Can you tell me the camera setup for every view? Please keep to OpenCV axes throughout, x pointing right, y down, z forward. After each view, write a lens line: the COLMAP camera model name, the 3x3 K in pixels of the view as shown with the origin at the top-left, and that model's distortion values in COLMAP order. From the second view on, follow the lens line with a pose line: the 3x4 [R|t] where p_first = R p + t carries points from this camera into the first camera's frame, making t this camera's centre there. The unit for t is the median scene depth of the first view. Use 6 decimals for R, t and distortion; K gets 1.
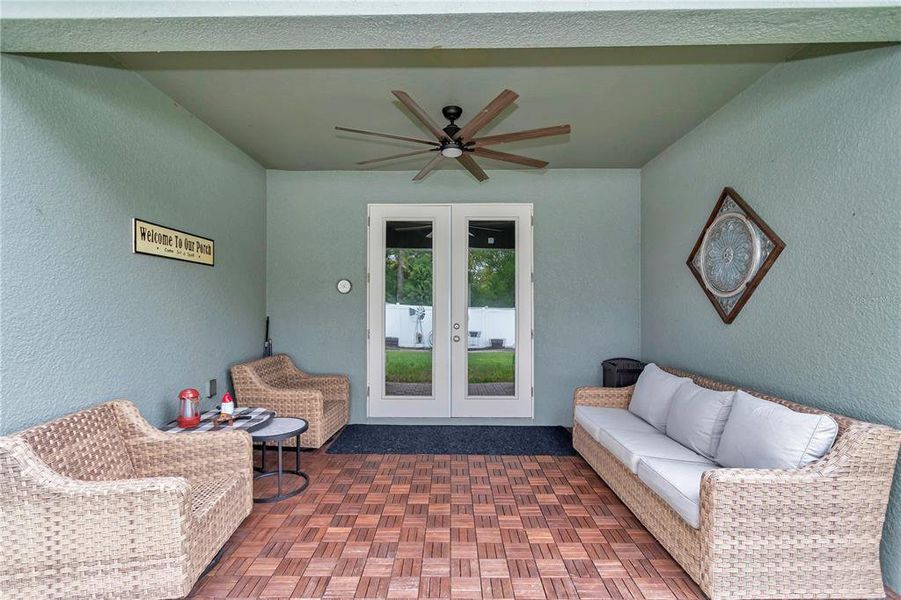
lens RADIAL K [[420.8, 0, 453.8], [0, 420.8, 297.8], [0, 0, 1]] dist [0.003890, 0.002198]
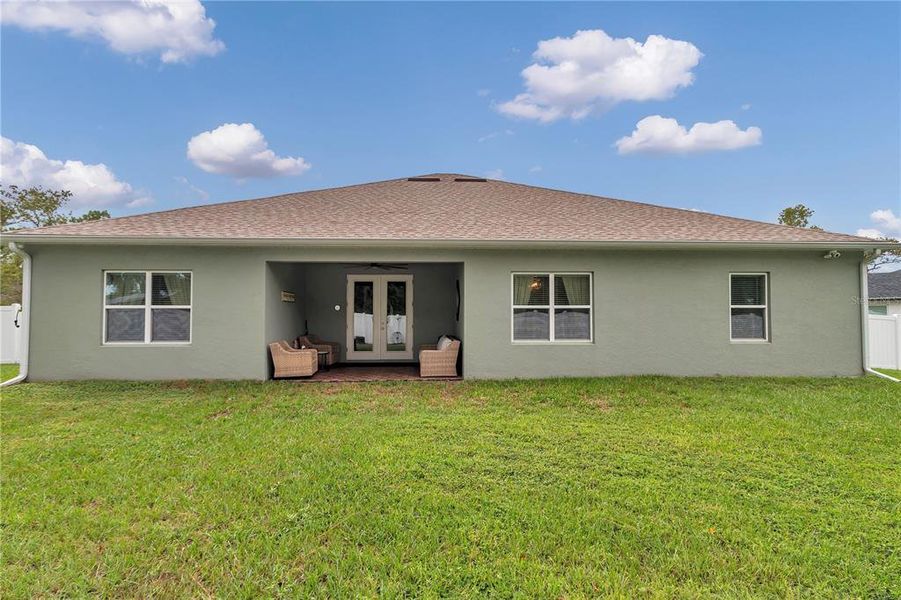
lens RADIAL K [[420.8, 0, 455.4], [0, 420.8, 294.5], [0, 0, 1]] dist [0.003890, 0.002198]
pose [[0.997257, -0.003370, 0.073942, 0.255061], [0.005112, 0.999714, -0.023380, -0.041999], [-0.073842, 0.023694, 0.996988, -1.553482]]
